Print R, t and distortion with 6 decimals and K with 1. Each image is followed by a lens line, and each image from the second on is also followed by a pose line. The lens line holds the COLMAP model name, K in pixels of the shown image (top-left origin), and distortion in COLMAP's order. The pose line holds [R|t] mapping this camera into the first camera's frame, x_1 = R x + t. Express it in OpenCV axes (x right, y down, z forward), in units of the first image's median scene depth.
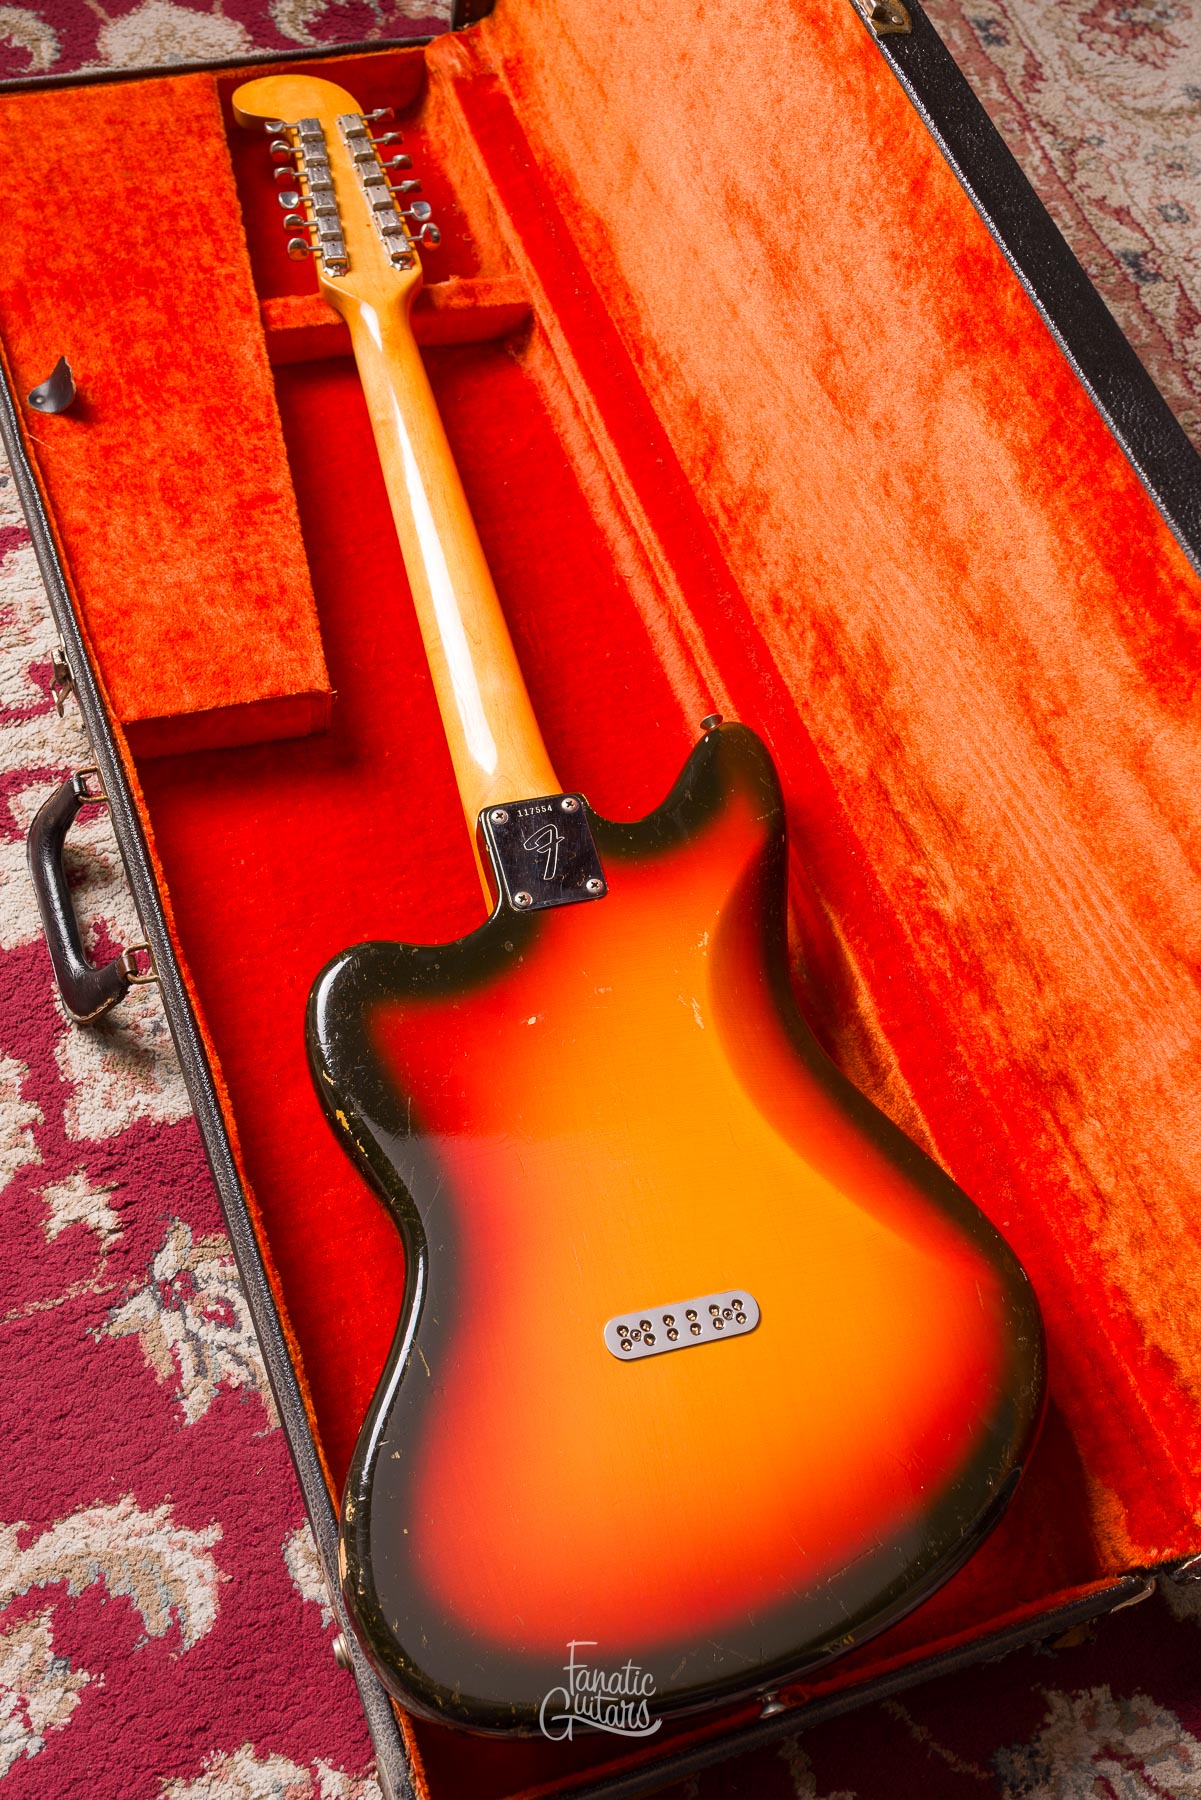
lens RADIAL K [[1956.9, 0, 607.0], [0, 1956.9, 889.7], [0, 0, 1]] dist [0.000043, 0.005475]
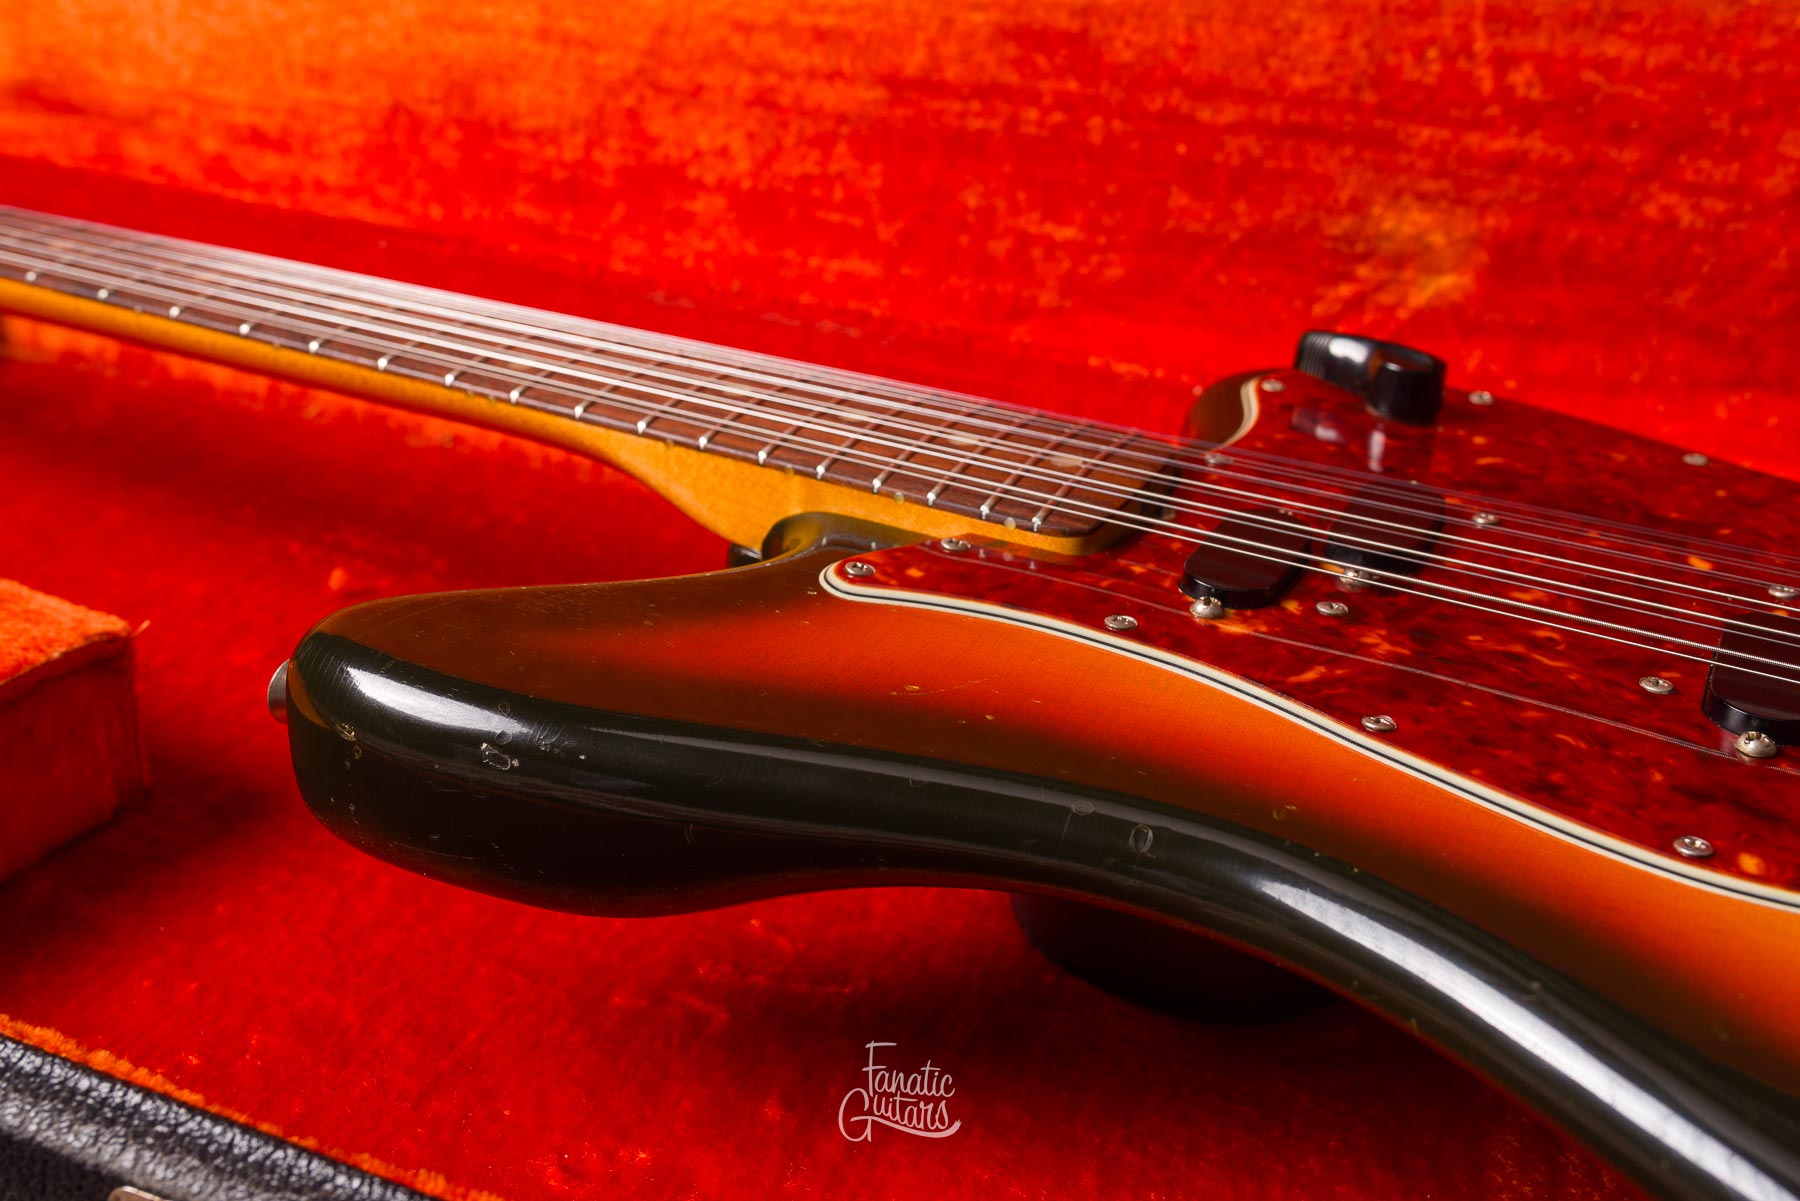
lens RADIAL K [[1799.9, 0, 899.6], [0, 1799.9, 598.1], [0, 0, 1]] dist [0.003203, 0.001225]
pose [[0.663679, -0.419742, 0.619151, -0.268990], [0.667574, 0.705776, -0.237117, 0.087220], [-0.337454, 0.570699, 0.748617, 0.687143]]
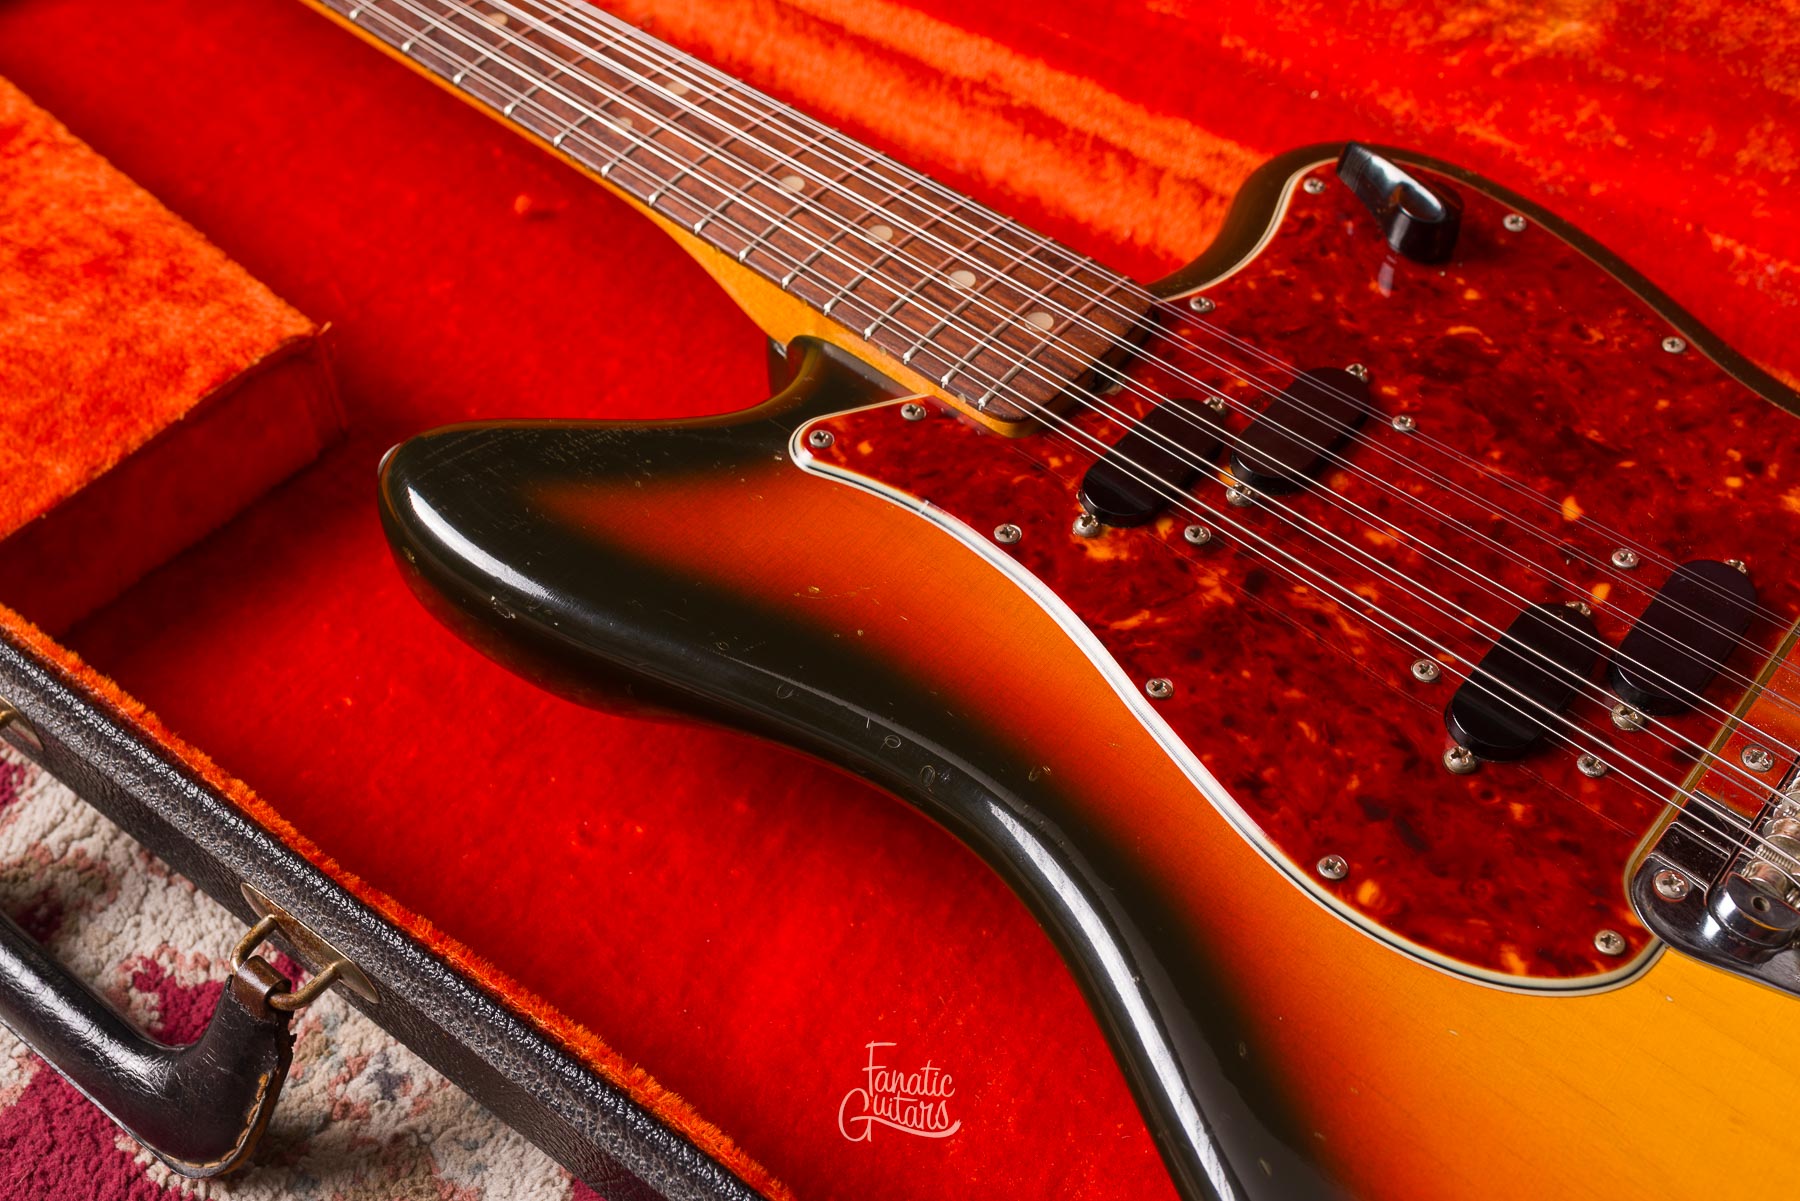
lens RADIAL K [[1775.9, 0, 902.0], [0, 1775.9, 600.2], [0, 0, 1]] dist [0.000271, 0.001439]
pose [[0.815797, -0.524471, 0.243731, -0.171110], [0.546701, 0.836820, -0.029168, 0.053009], [-0.188661, 0.157043, 0.969404, 0.555890]]
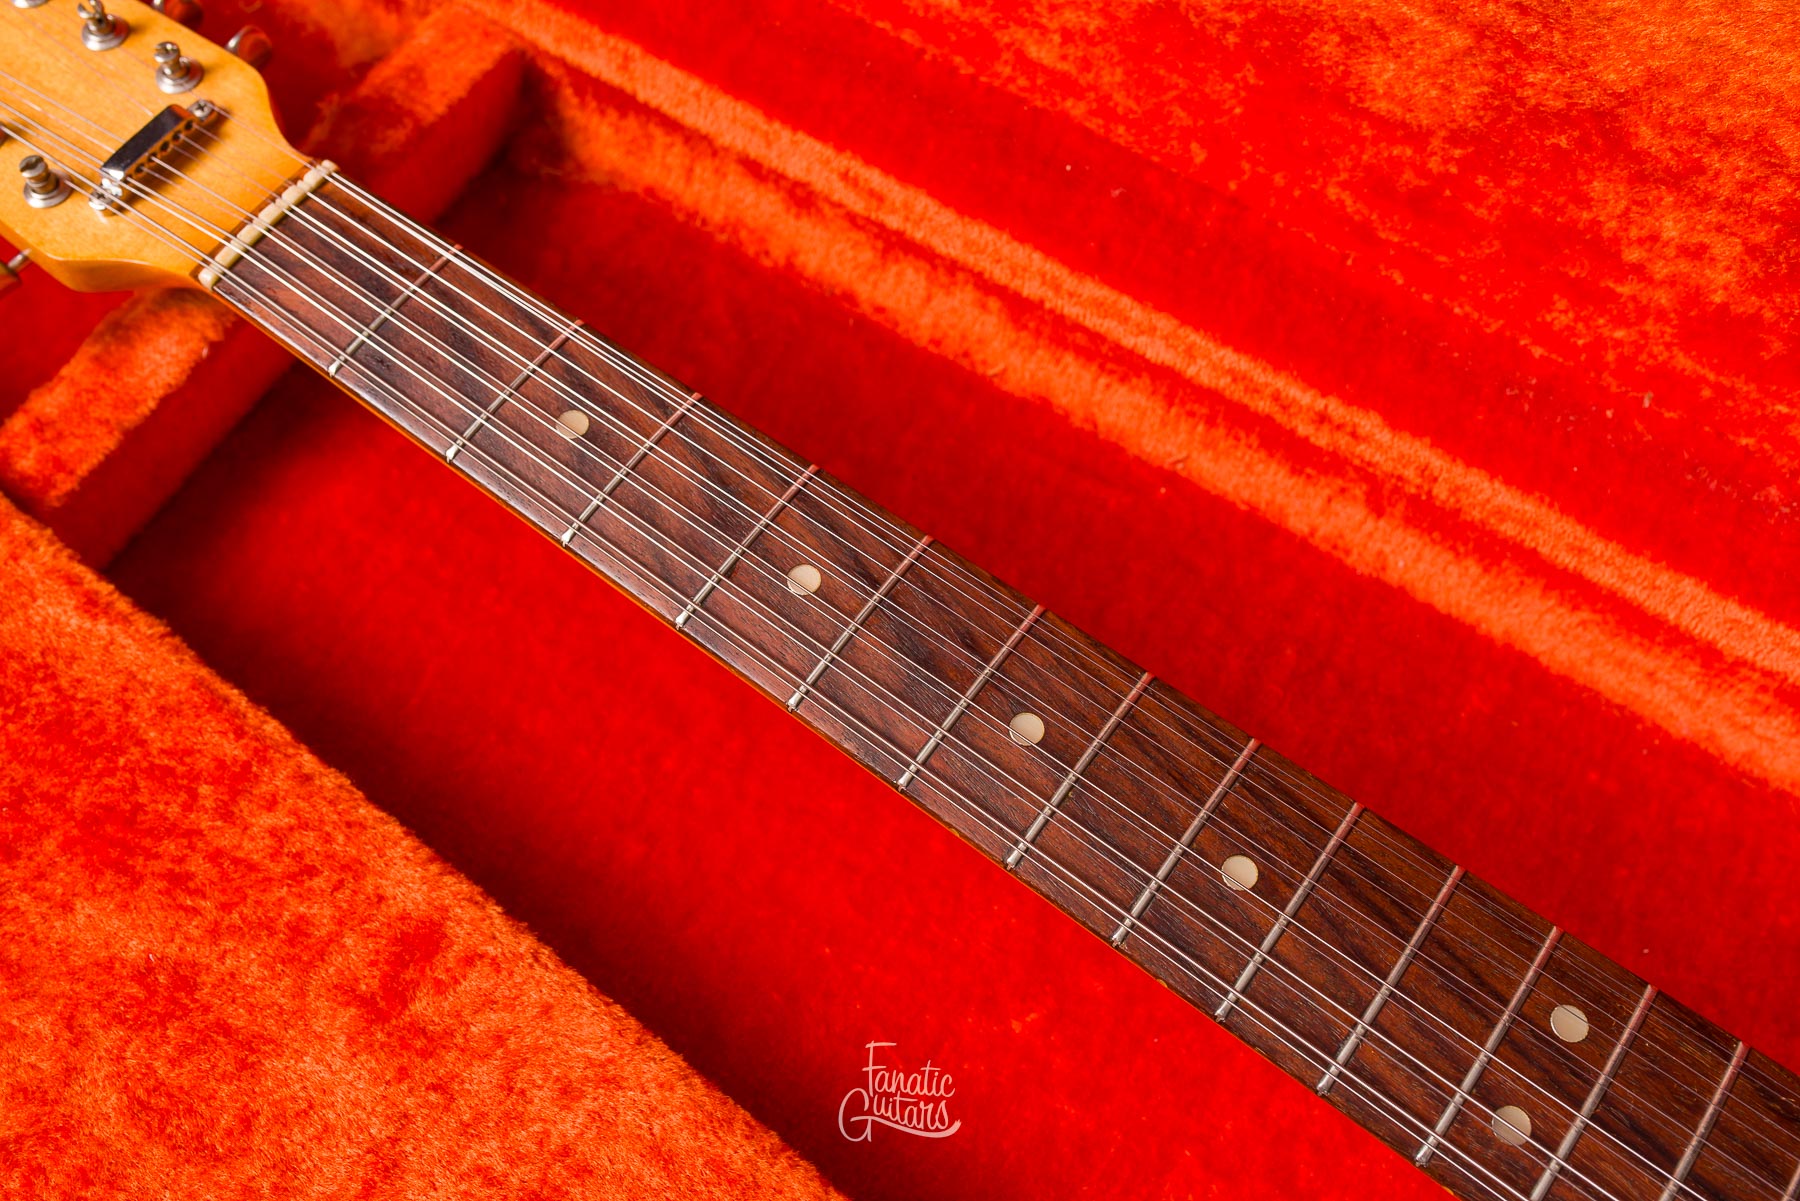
lens RADIAL K [[1792.9, 0, 899.9], [0, 1792.9, 598.0], [0, 0, 1]] dist [0.006321, -0.007045]
pose [[0.771188, -0.620445, 0.142540, -0.123434], [0.592934, 0.781548, 0.193938, -0.280825], [-0.231730, -0.065045, 0.970603, 0.725624]]
